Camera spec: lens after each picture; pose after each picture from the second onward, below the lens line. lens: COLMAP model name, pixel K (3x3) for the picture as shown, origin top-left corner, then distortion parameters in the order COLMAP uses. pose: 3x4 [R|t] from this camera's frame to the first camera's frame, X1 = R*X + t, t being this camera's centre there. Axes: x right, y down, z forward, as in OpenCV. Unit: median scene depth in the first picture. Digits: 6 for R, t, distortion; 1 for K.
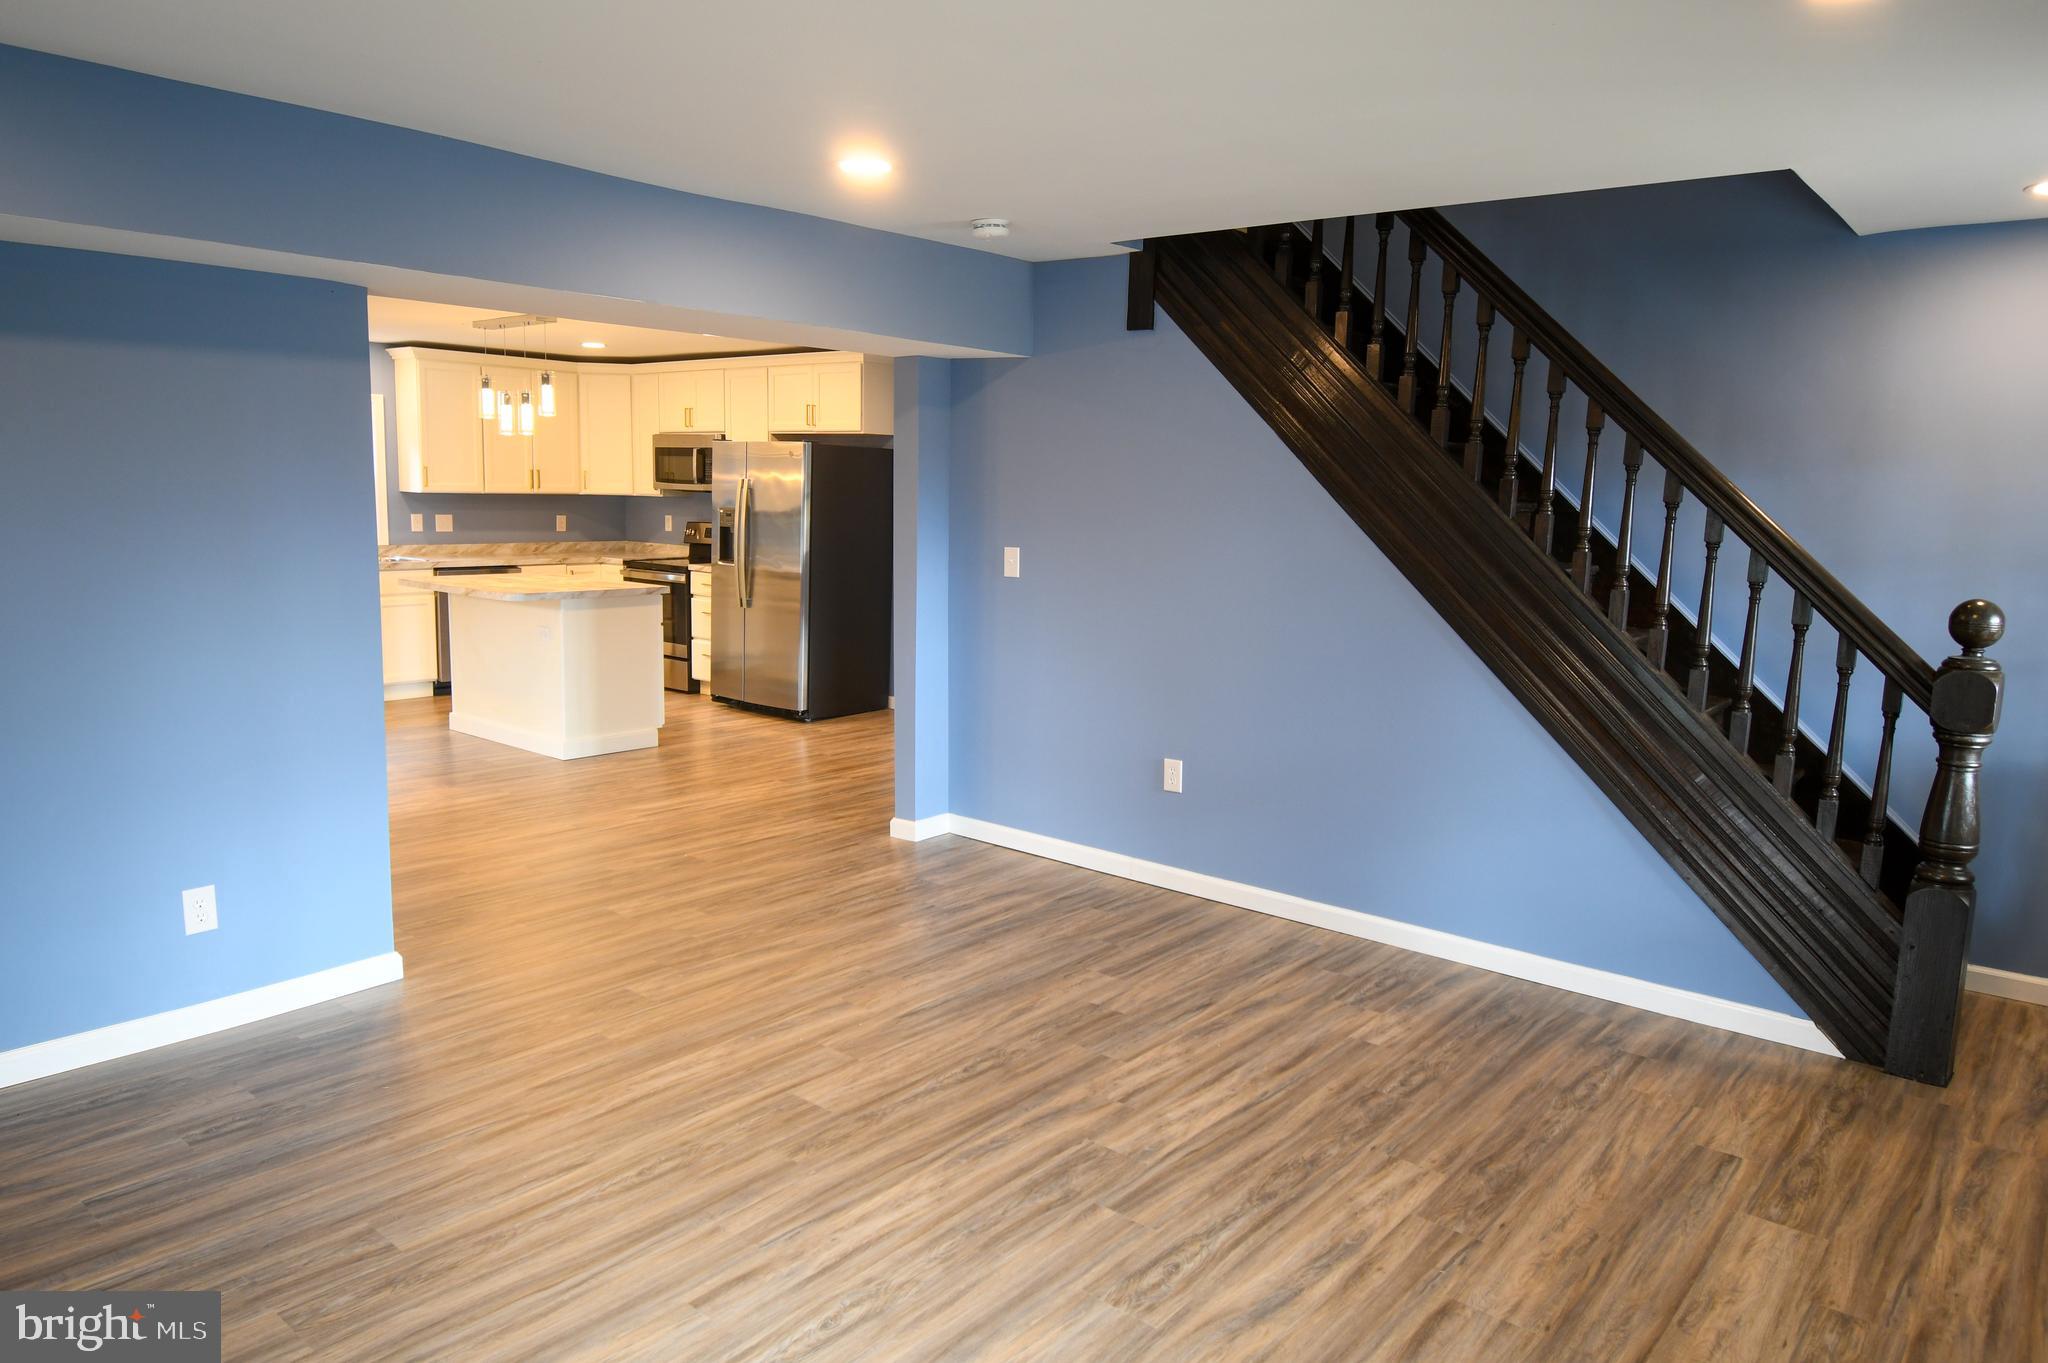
lens RADIAL K [[1330.6, 0, 1024.0], [0, 1330.6, 681.5], [0, 0, 1]] dist [-0.000777, -0.013874]
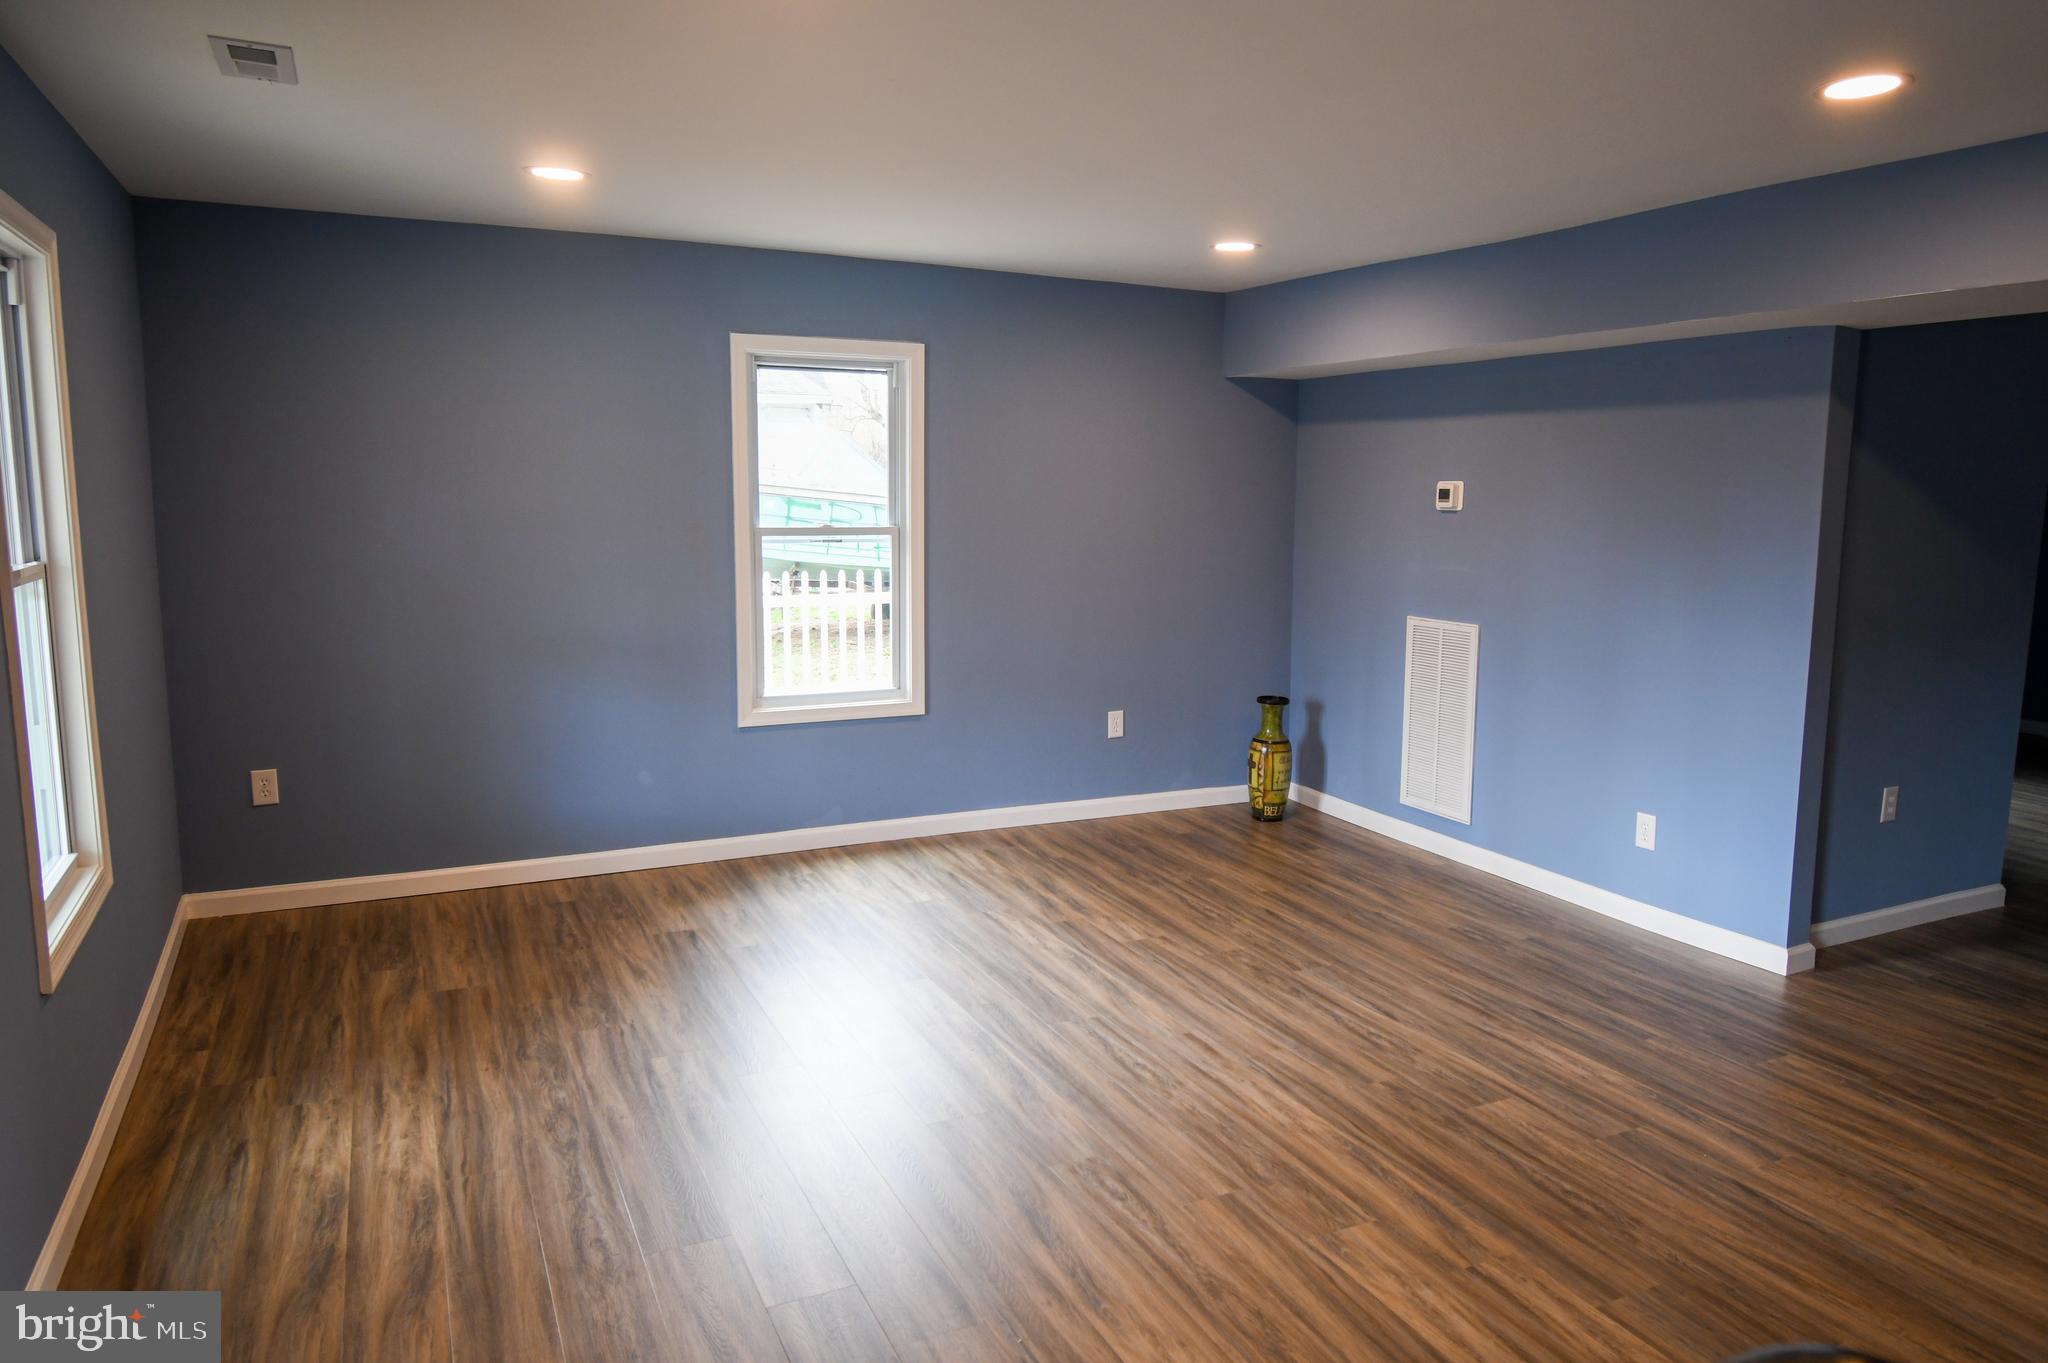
lens RADIAL K [[1330.6, 0, 1024.0], [0, 1330.6, 681.5], [0, 0, 1]] dist [-0.000777, -0.013874]
pose [[-0.414761, 0.107351, -0.903576, 0.821567], [-0.153334, 0.970570, 0.185694, -0.122358], [0.896918, 0.215567, -0.386094, 0.950450]]
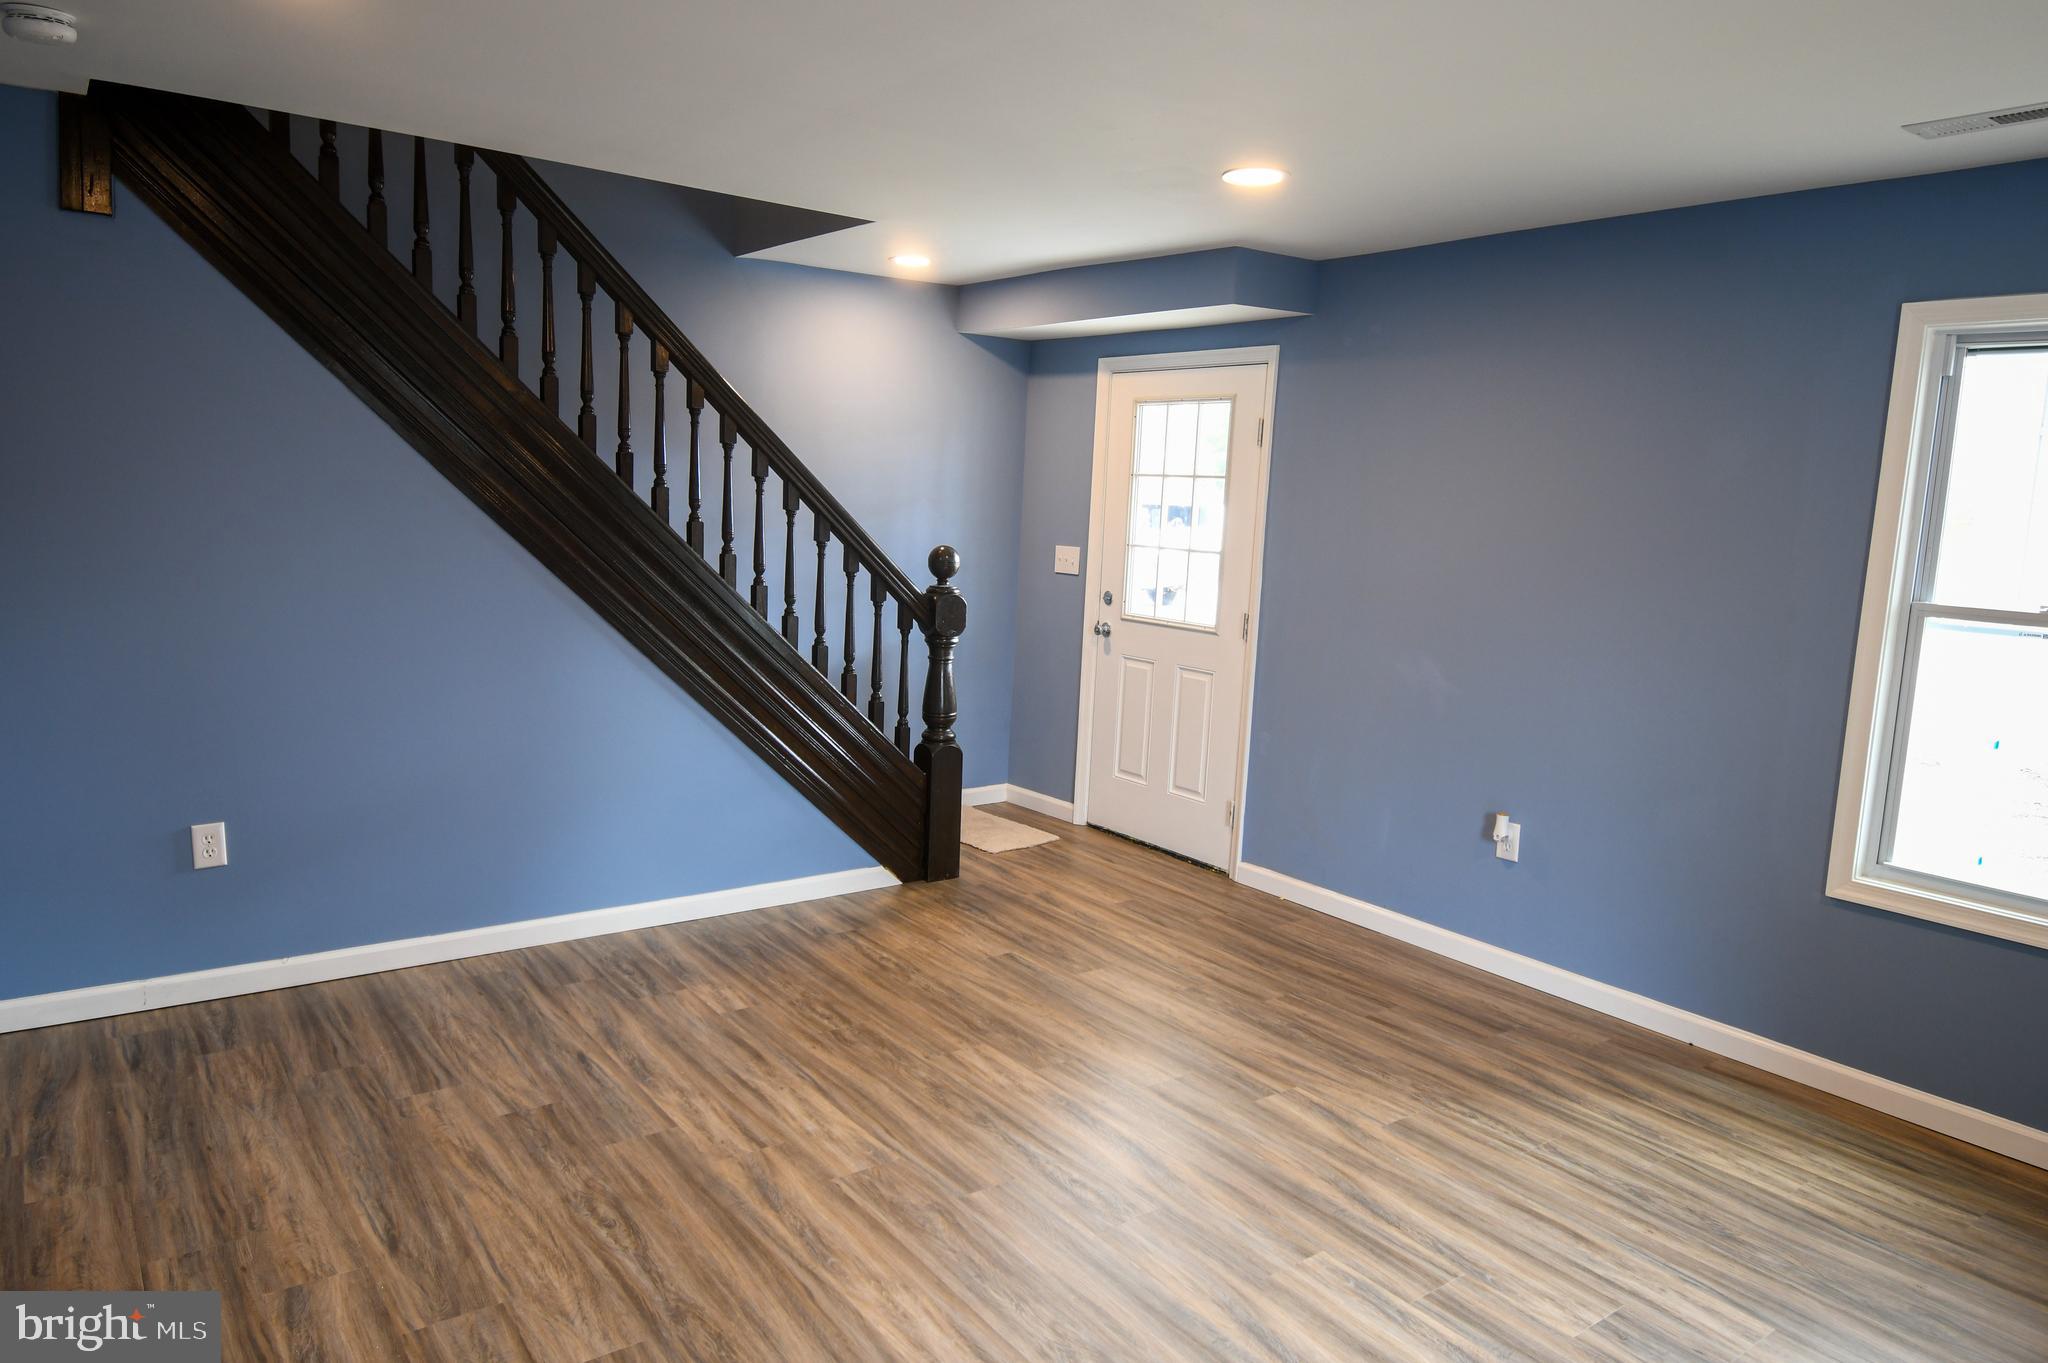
lens RADIAL K [[1330.6, 0, 1024.0], [0, 1330.6, 681.5], [0, 0, 1]] dist [-0.000777, -0.013874]
pose [[0.228983, -0.152544, 0.961404, -0.685840], [0.106595, 0.985635, 0.131000, -0.095529], [-0.967577, 0.072484, 0.241954, 0.558850]]
